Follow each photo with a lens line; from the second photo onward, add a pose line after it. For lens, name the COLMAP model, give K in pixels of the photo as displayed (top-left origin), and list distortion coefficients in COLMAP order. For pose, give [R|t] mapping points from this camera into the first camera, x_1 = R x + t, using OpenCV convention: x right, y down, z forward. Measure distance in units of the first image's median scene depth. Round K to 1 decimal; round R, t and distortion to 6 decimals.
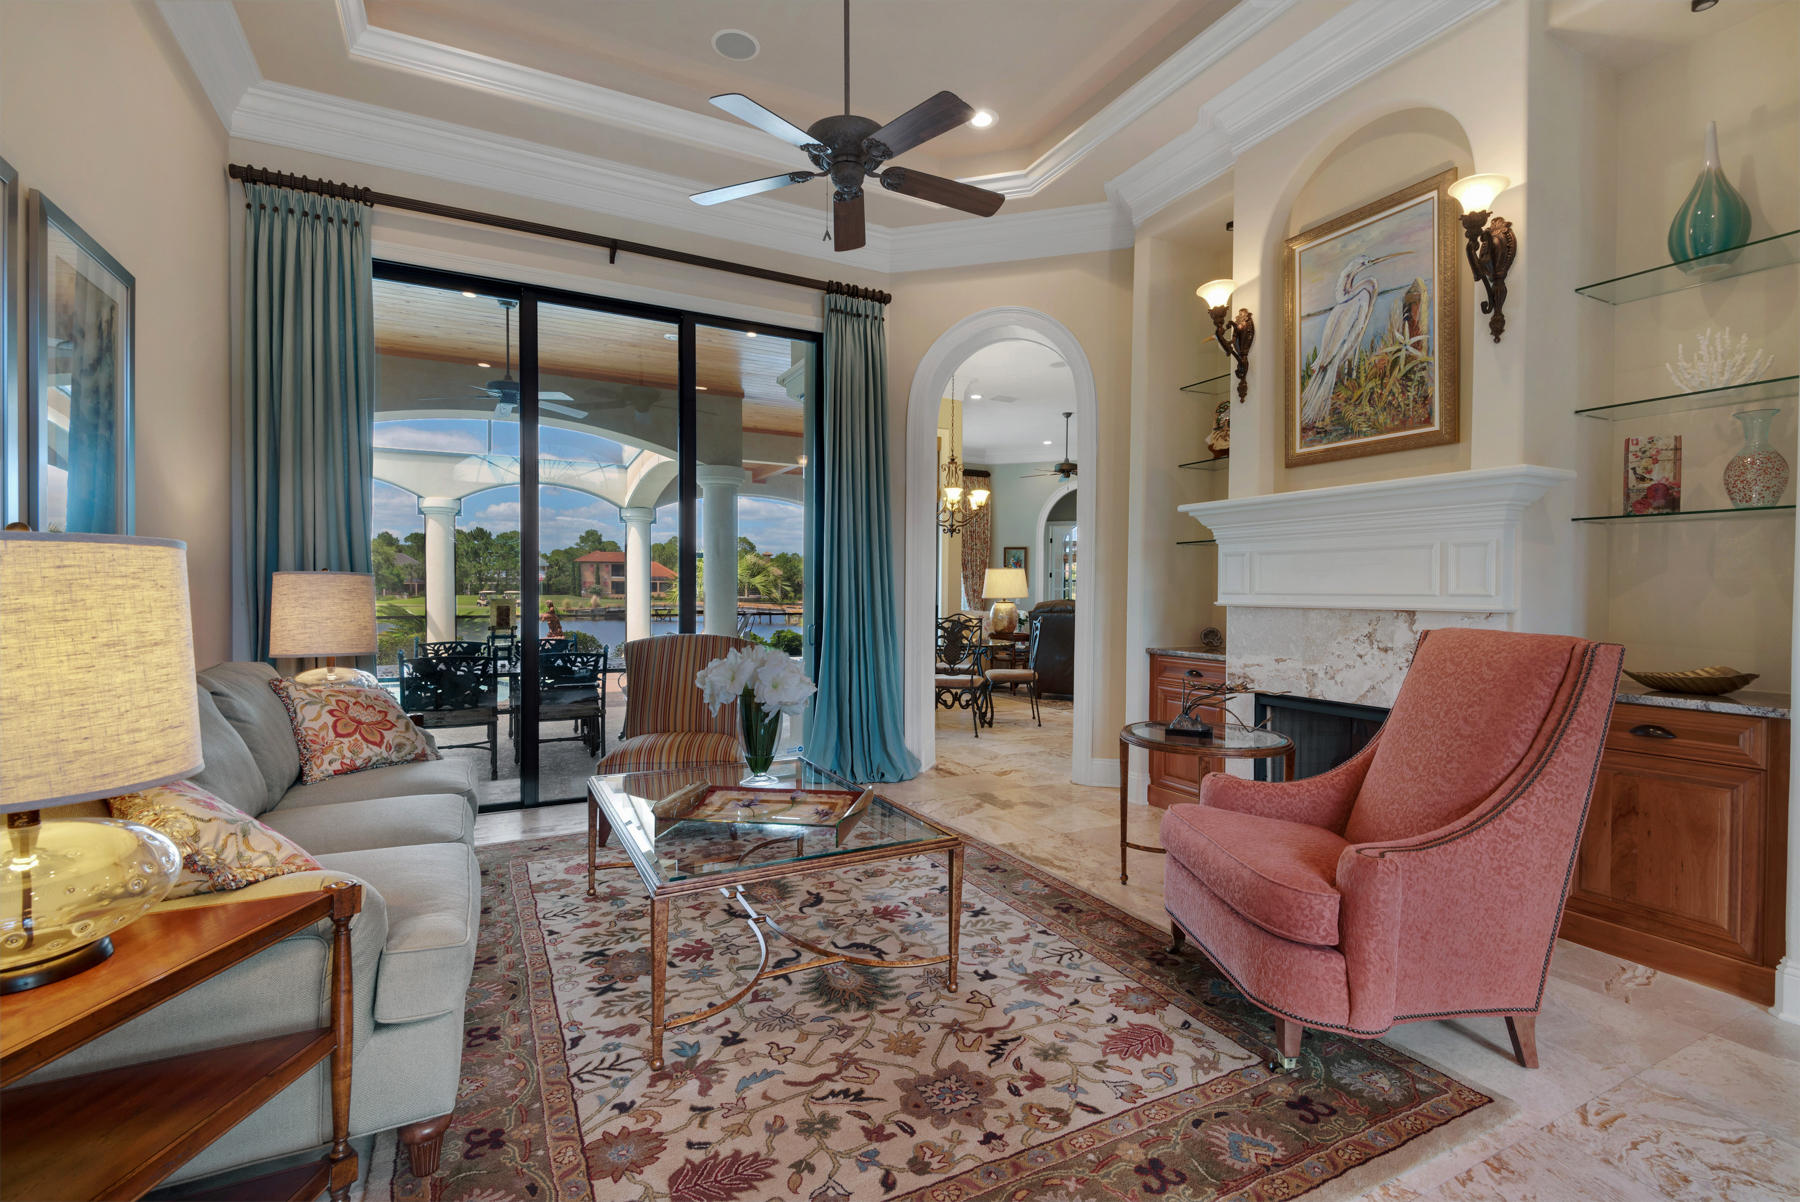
lens RADIAL K [[819.9, 0, 898.1], [0, 819.9, 597.3], [0, 0, 1]] dist [0.025377, -0.011166]
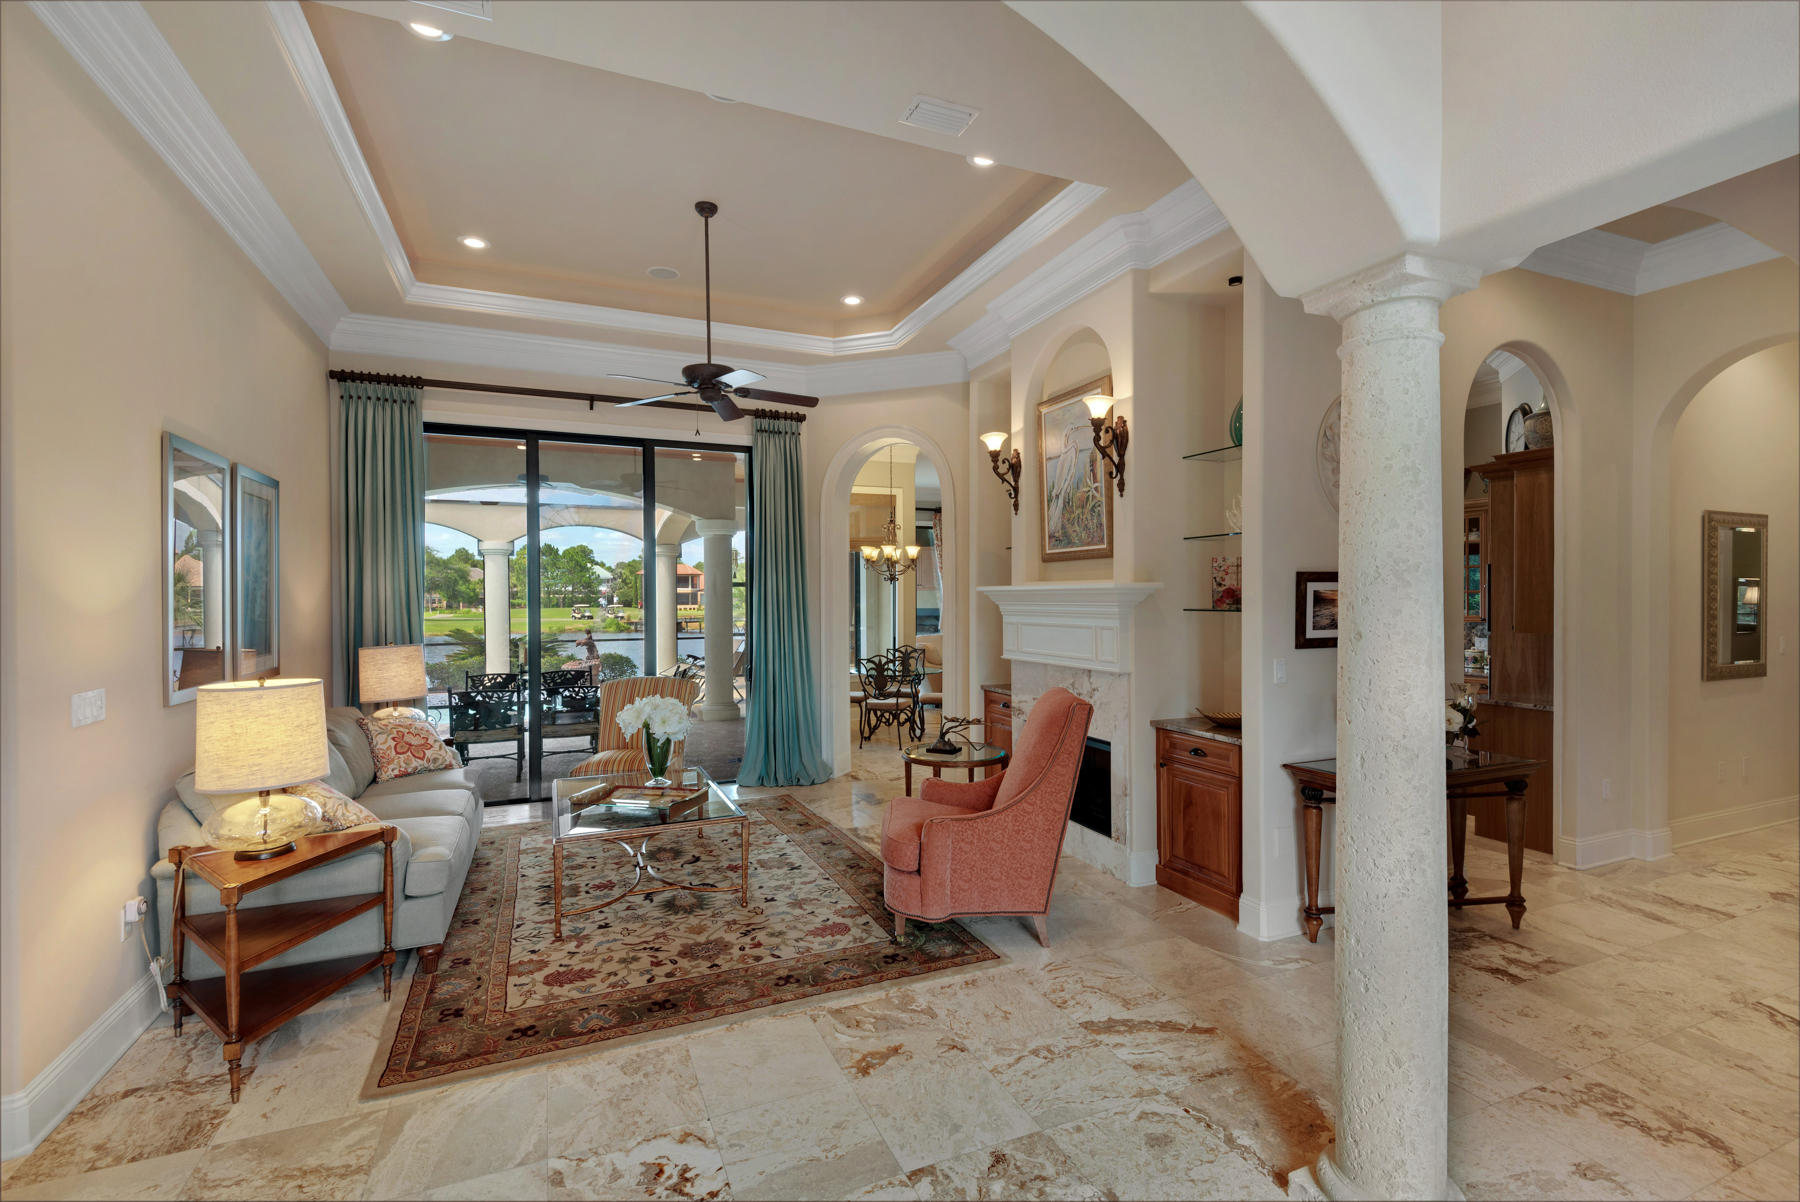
lens RADIAL K [[821.7, 0, 899.1], [0, 821.7, 596.3], [0, 0, 1]] dist [0.025058, -0.000795]
pose [[0.997464, -0.011345, -0.070261, 0.391973], [0.010712, 0.999899, -0.009382, -0.106831], [0.070360, 0.008605, 0.997485, -0.515446]]
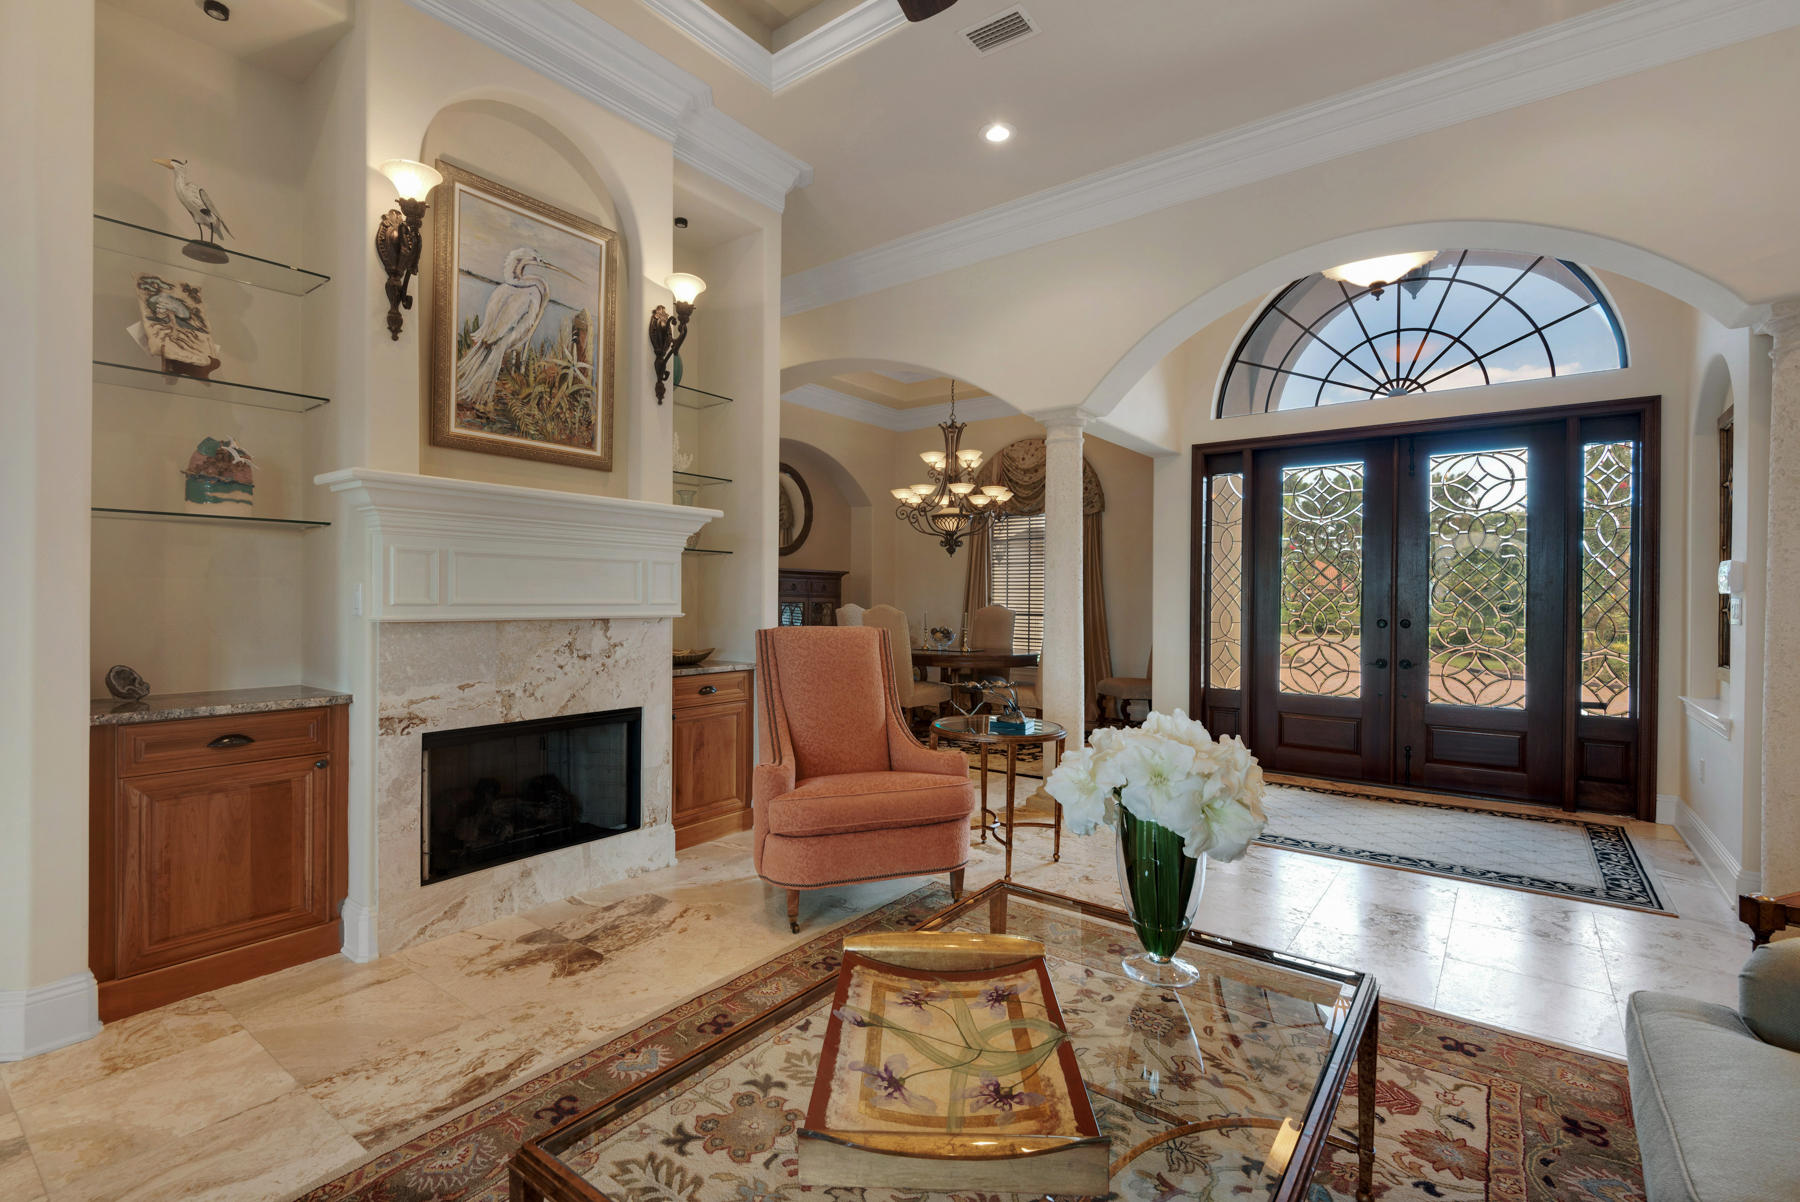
lens RADIAL K [[808.5, 0, 900.9], [0, 808.5, 599.8], [0, 0, 1]] dist [0.039727, -0.024321]
pose [[-0.439035, -0.008747, 0.898428, -0.525564], [0.000432, 0.999950, 0.009946, -0.019528], [-0.898470, 0.004755, -0.439009, 1.141484]]
